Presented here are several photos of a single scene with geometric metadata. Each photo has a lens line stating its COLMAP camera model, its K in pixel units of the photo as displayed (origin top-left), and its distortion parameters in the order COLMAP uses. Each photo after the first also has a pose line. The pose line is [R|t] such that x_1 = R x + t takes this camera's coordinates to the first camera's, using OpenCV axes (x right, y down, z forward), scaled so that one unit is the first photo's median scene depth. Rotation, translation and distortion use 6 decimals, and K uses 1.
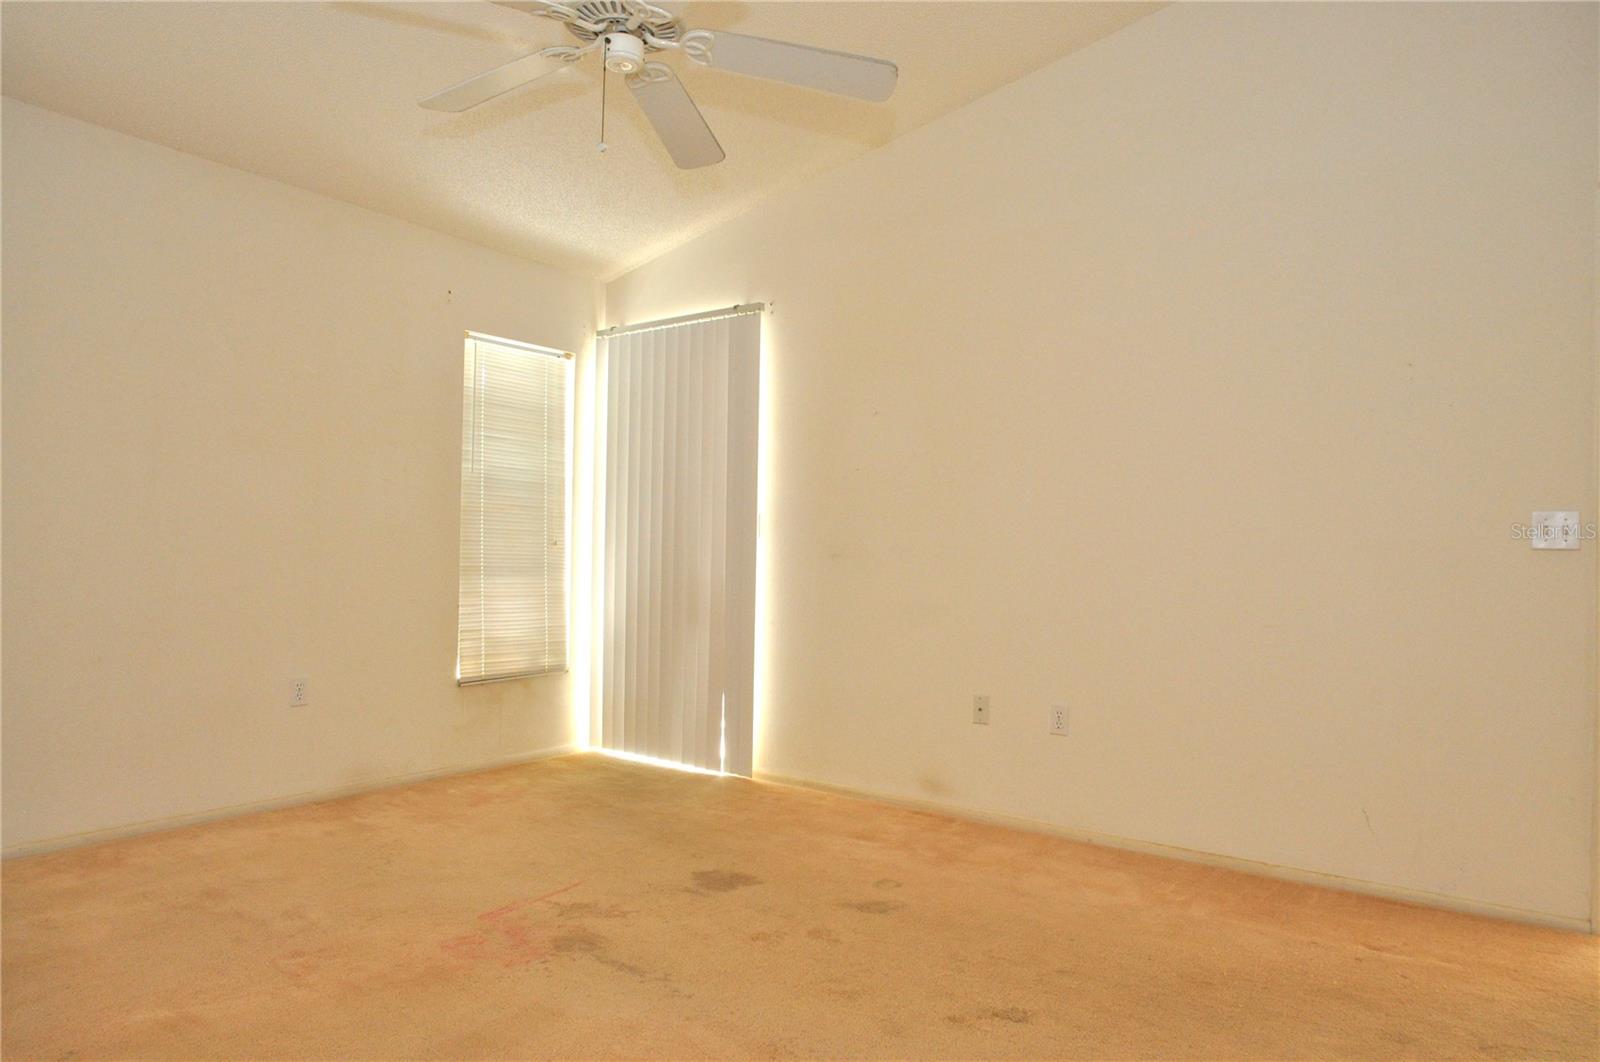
lens RADIAL K [[990.4, 0, 797.7], [0, 990.4, 538.1], [0, 0, 1]] dist [-0.071376, 0.039365]
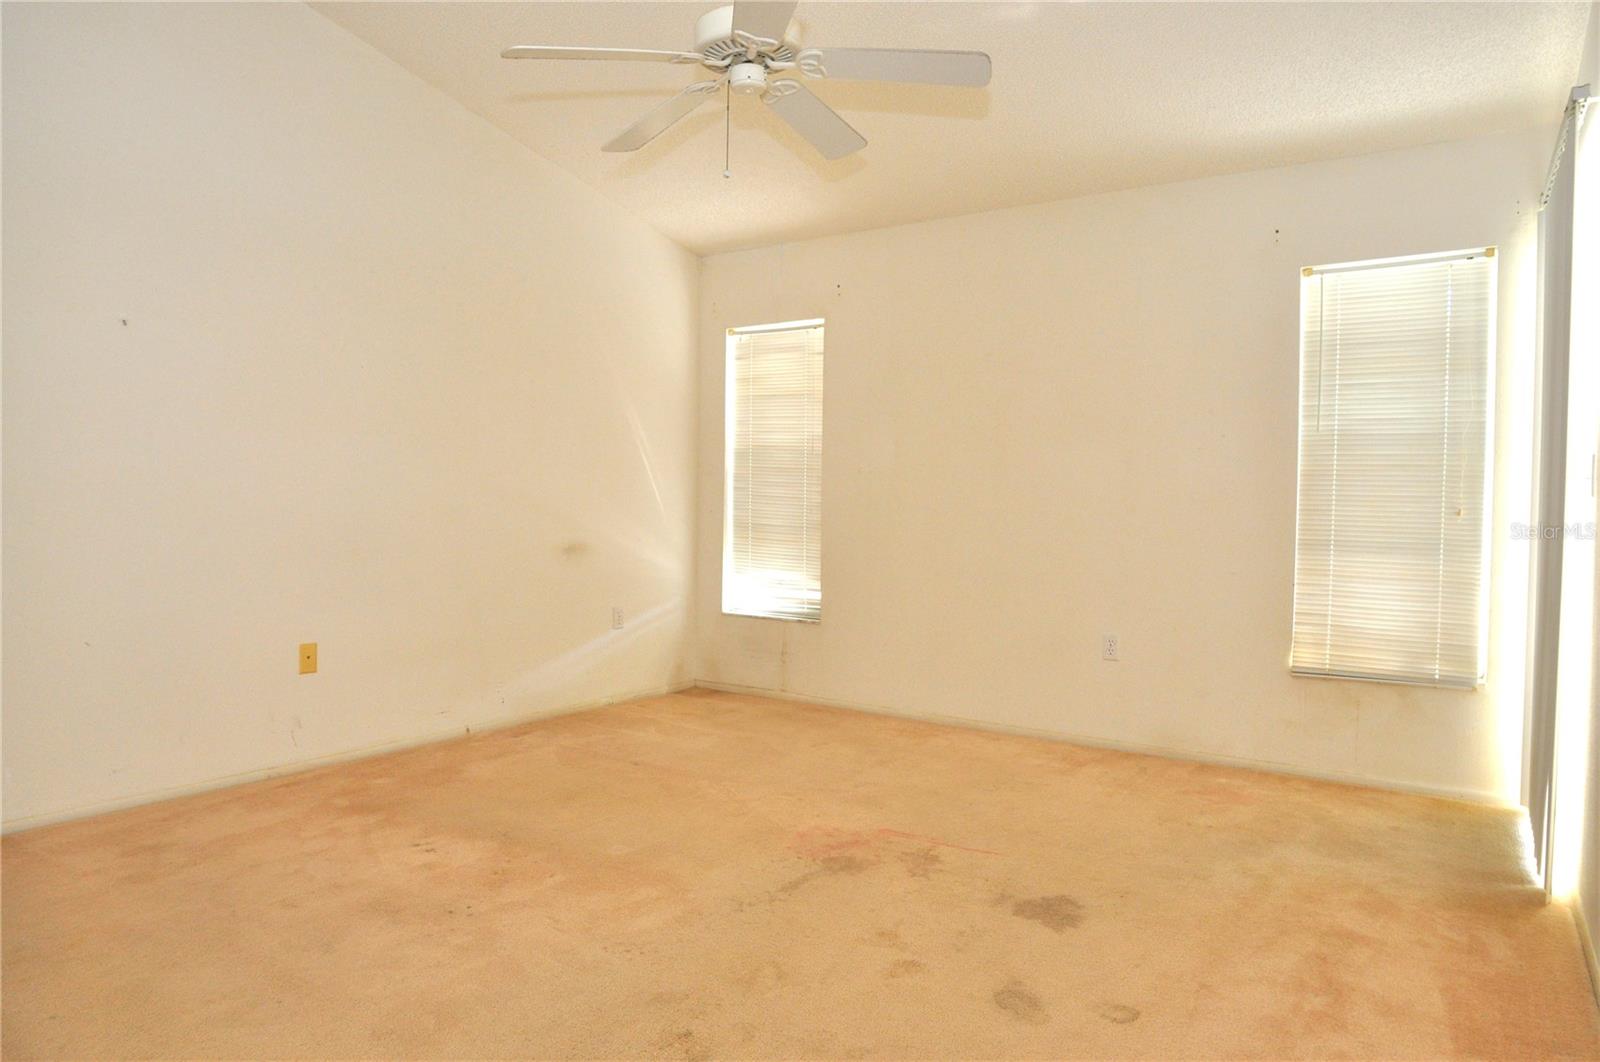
lens RADIAL K [[990.4, 0, 797.7], [0, 990.4, 538.1], [0, 0, 1]] dist [-0.071376, 0.039365]
pose [[0.018027, 0.016383, -0.999703, 0.501625], [0.002516, 0.999862, 0.016431, 0.011773], [0.999834, -0.002811, 0.017983, 0.520034]]
